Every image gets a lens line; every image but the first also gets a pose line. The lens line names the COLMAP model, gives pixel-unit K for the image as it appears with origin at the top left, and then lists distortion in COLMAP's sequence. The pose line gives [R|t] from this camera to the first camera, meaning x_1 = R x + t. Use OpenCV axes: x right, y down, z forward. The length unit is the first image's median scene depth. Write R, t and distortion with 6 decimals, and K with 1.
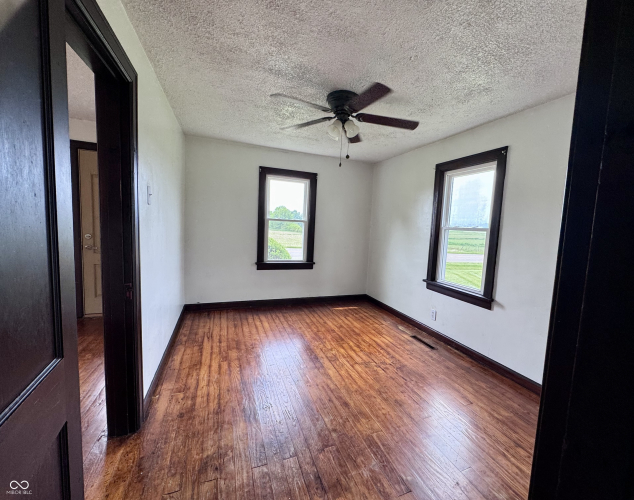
lens RADIAL K [[265.6, 0, 333.0], [0, 265.6, 250.3], [0, 0, 1]] dist [0.000712, 0.000038]
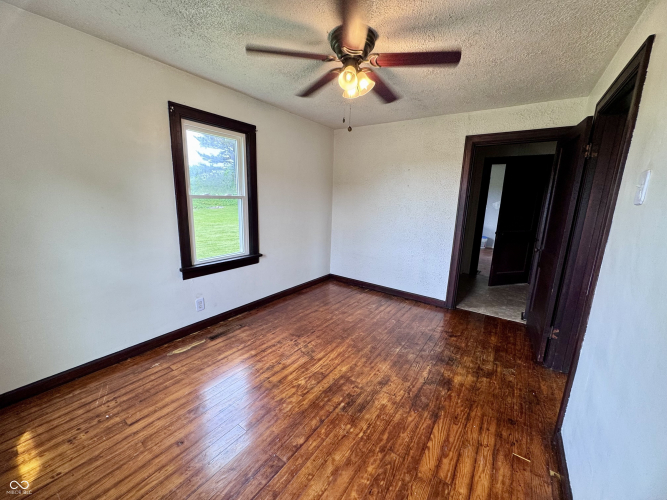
lens RADIAL K [[265.9, 0, 333.5], [0, 265.9, 250.0], [0, 0, 1]] dist [-0.005185, 0.000755]
pose [[-0.537378, -0.230327, 0.811279, -0.554389], [0.019104, 0.958411, 0.284753, -0.169158], [-0.843125, 0.168518, -0.510629, 1.243587]]
